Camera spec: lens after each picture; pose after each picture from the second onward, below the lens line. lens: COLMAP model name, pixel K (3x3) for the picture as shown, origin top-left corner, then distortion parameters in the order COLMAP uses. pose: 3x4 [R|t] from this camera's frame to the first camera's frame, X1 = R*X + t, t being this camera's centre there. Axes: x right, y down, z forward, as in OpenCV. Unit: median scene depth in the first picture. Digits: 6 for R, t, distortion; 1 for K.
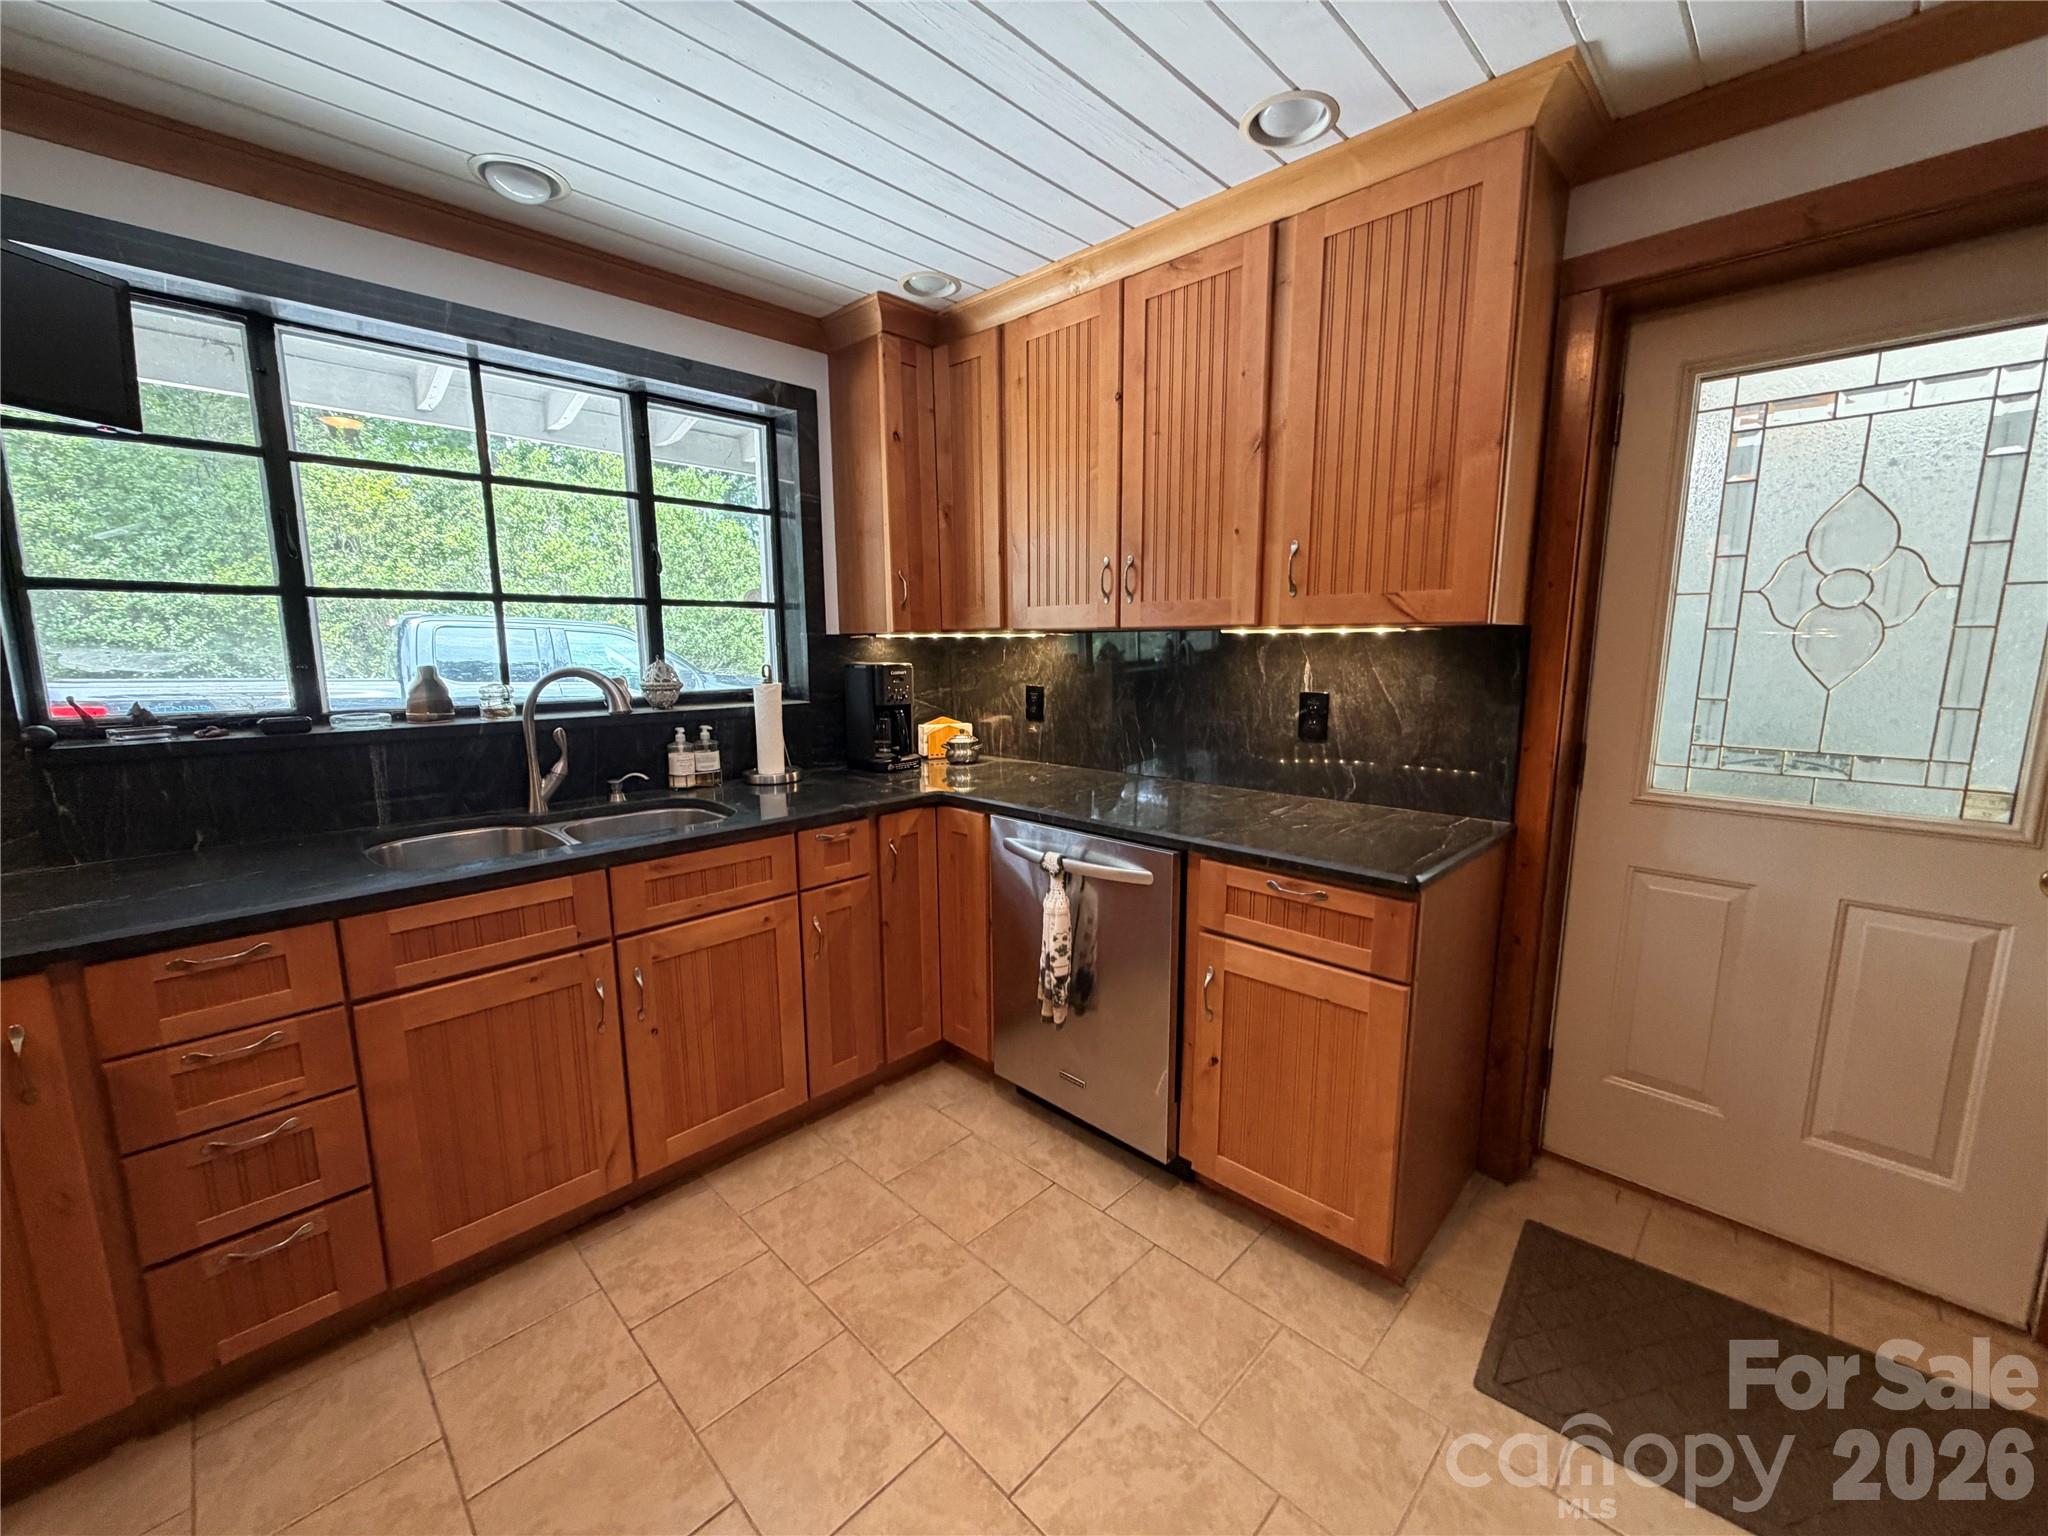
lens RADIAL K [[815.4, 0, 1016.7], [0, 815.4, 770.7], [0, 0, 1]] dist [0.000275, -0.000116]
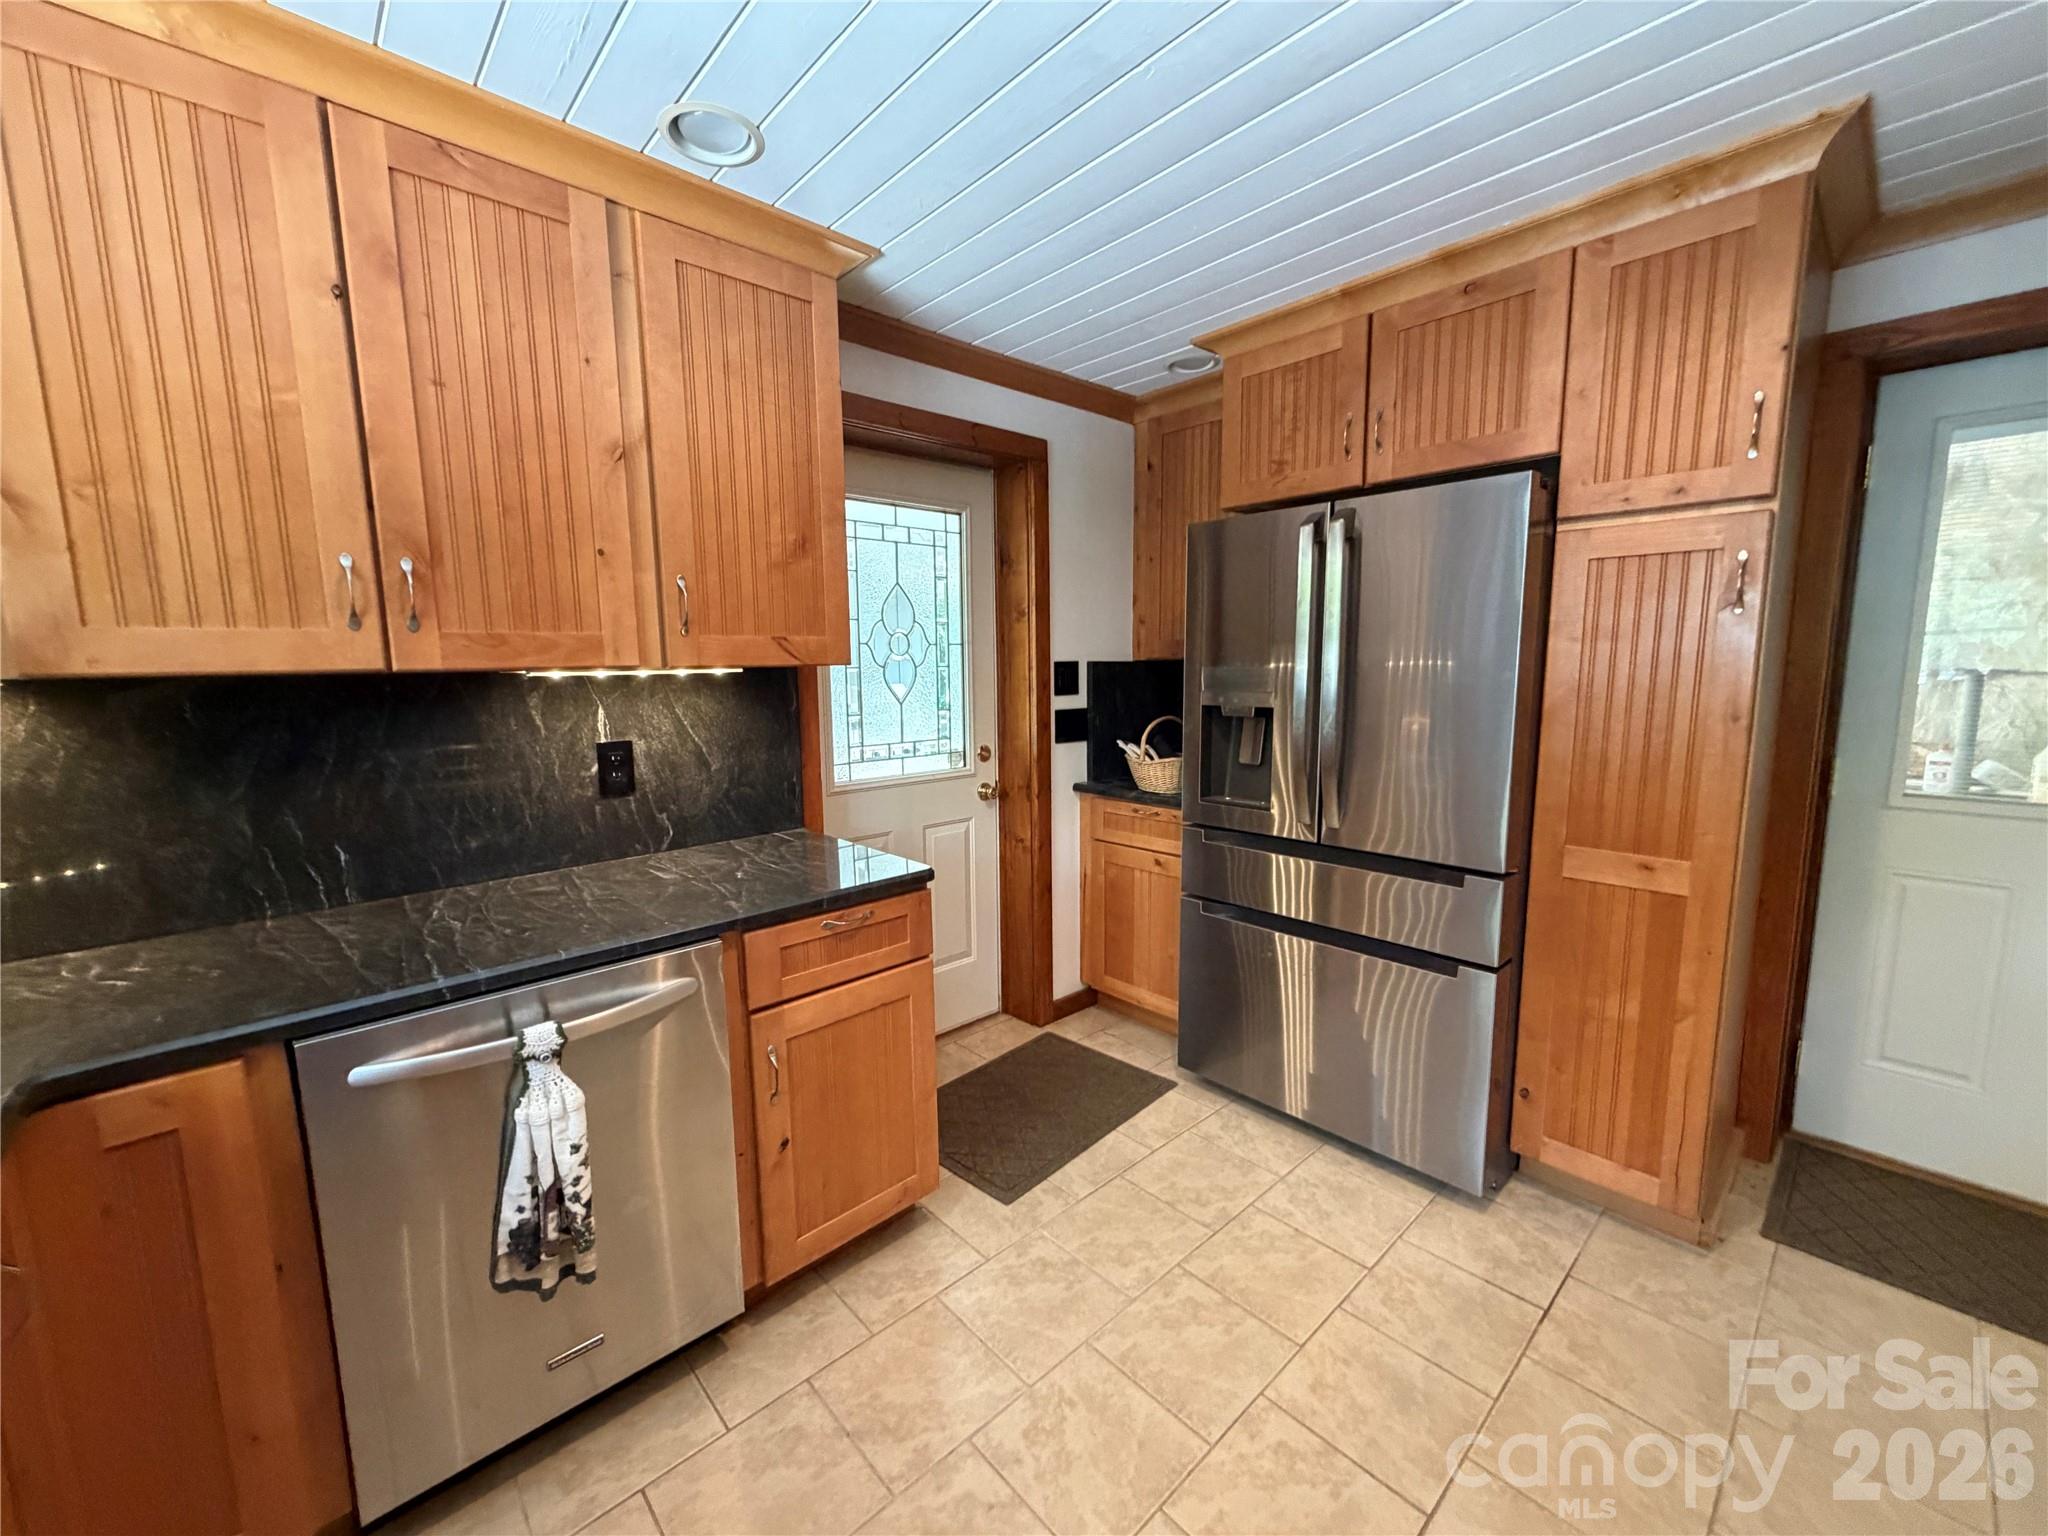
lens RADIAL K [[815.4, 0, 1016.7], [0, 815.4, 770.7], [0, 0, 1]] dist [0.000275, -0.000116]
pose [[0.050702, -0.130410, 0.990163, -0.539055], [0.172940, 0.977607, 0.119901, -0.104311], [-0.983627, 0.165159, 0.072119, 0.560530]]
